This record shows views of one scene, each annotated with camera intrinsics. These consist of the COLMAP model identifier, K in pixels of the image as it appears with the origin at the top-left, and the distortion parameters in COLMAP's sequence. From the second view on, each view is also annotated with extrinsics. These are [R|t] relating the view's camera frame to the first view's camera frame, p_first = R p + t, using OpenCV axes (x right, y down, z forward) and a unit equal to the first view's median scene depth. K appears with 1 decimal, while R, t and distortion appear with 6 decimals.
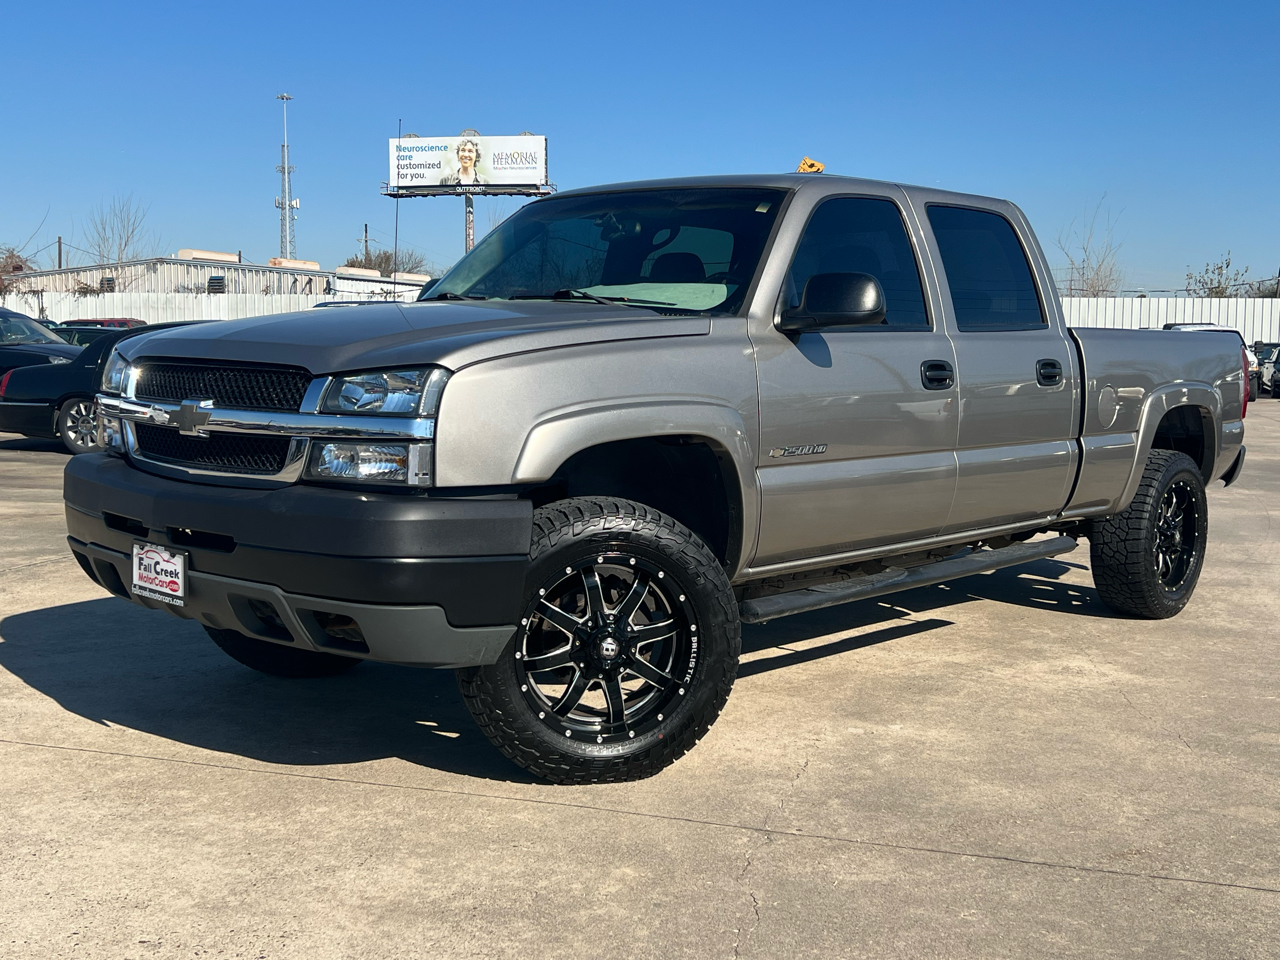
lens RADIAL K [[1433.2, 0, 642.6], [0, 1433.2, 477.2], [0, 0, 1]] dist [0.048090, 0.000000]
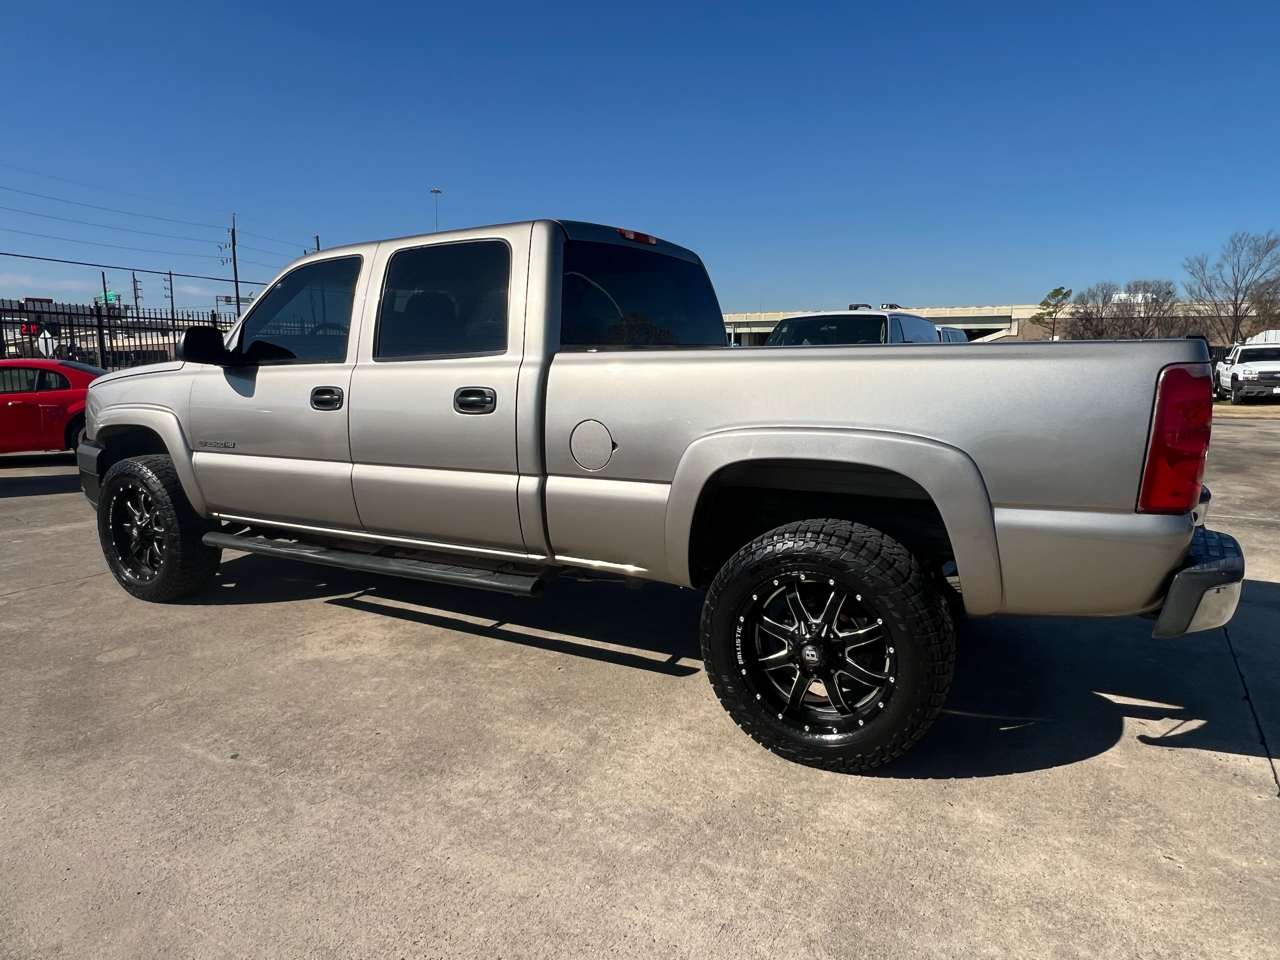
lens RADIAL K [[826.4, 0, 631.8], [0, 826.4, 489.0], [0, 0, 1]] dist [-0.003377, -0.000032]
pose [[0.213319, 0.136384, -0.967416, 1.011515], [-0.076998, 0.989475, 0.122515, -0.107546], [0.973944, 0.048355, 0.221575, 1.172868]]
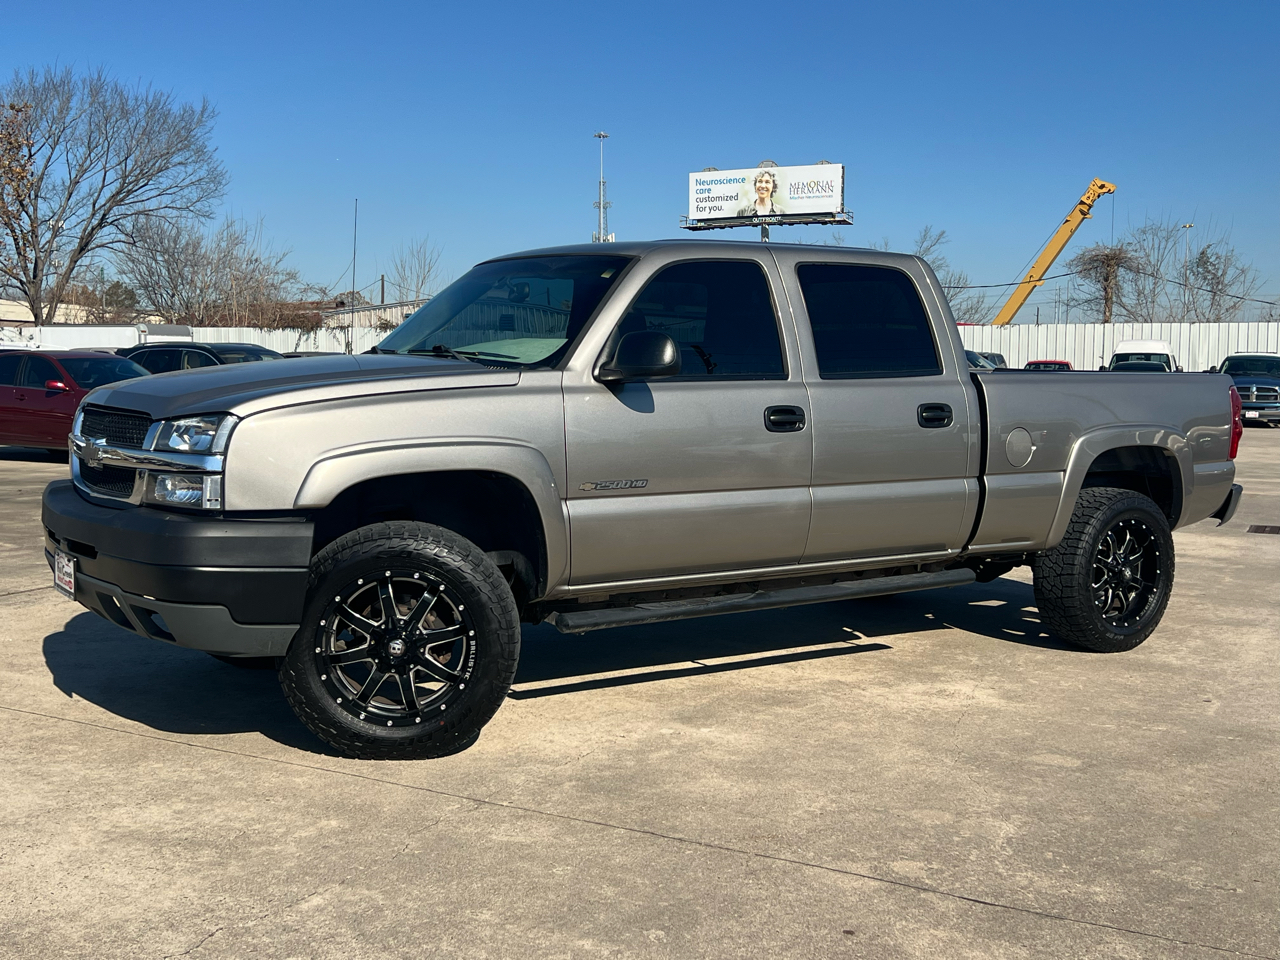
lens RADIAL K [[1429.0, 0, 645.6], [0, 1429.0, 504.9], [0, 0, 1]] dist [0.057770, 0.000000]
pose [[0.976599, 0.017900, -0.214321, 0.359482], [-0.017786, 0.999839, 0.002457, -0.005701], [0.214330, 0.001412, 0.976760, -0.108135]]
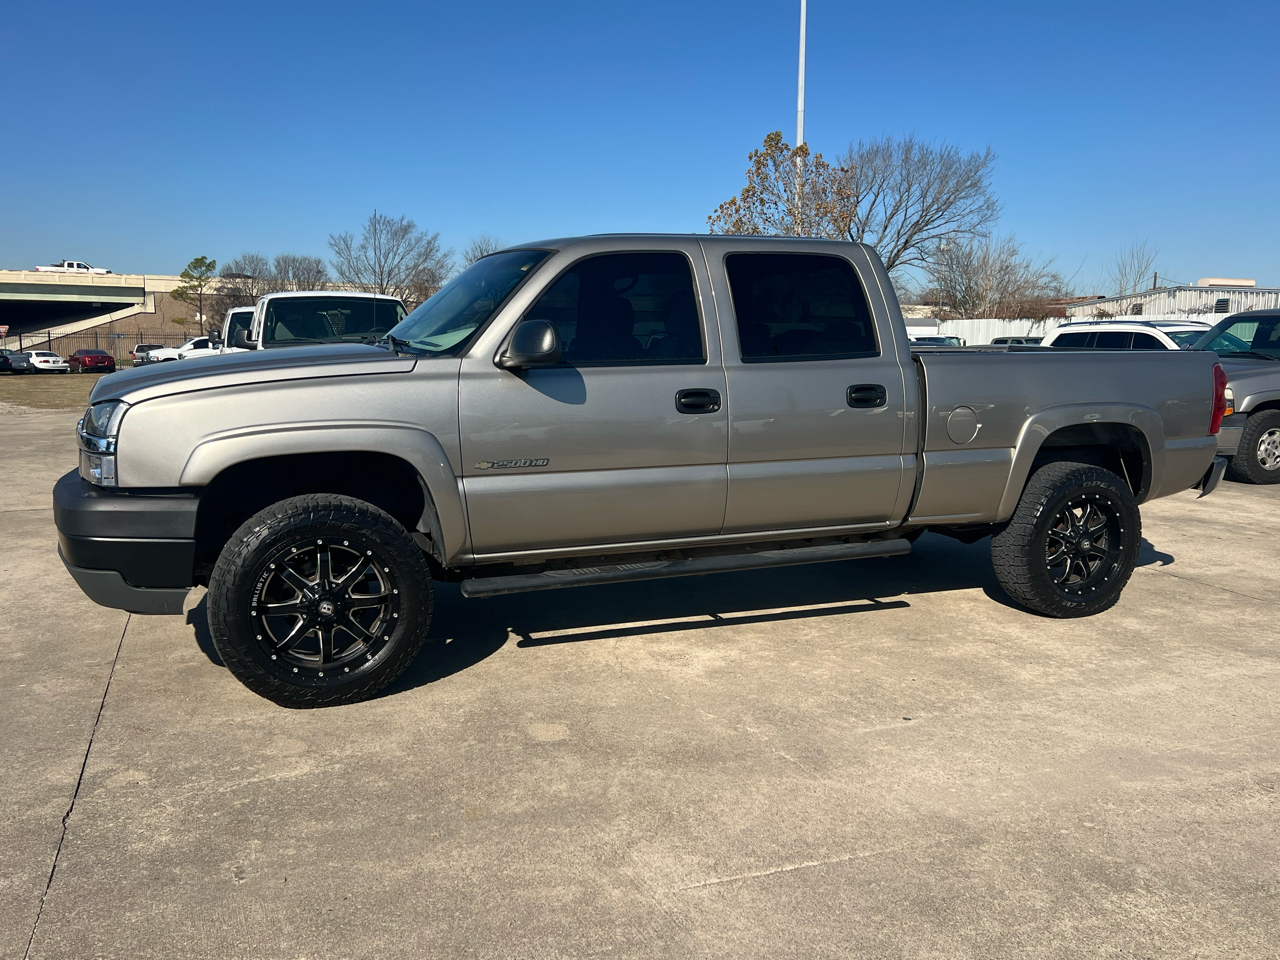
lens RADIAL K [[1036.7, 0, 645.4], [0, 1036.7, 488.5], [0, 0, 1]] dist [0.042646, -0.028818]
pose [[0.906290, 0.049826, -0.419709, 0.563055], [-0.029760, 0.998085, 0.054225, -0.046825], [0.421607, -0.036653, 0.906037, 0.215512]]
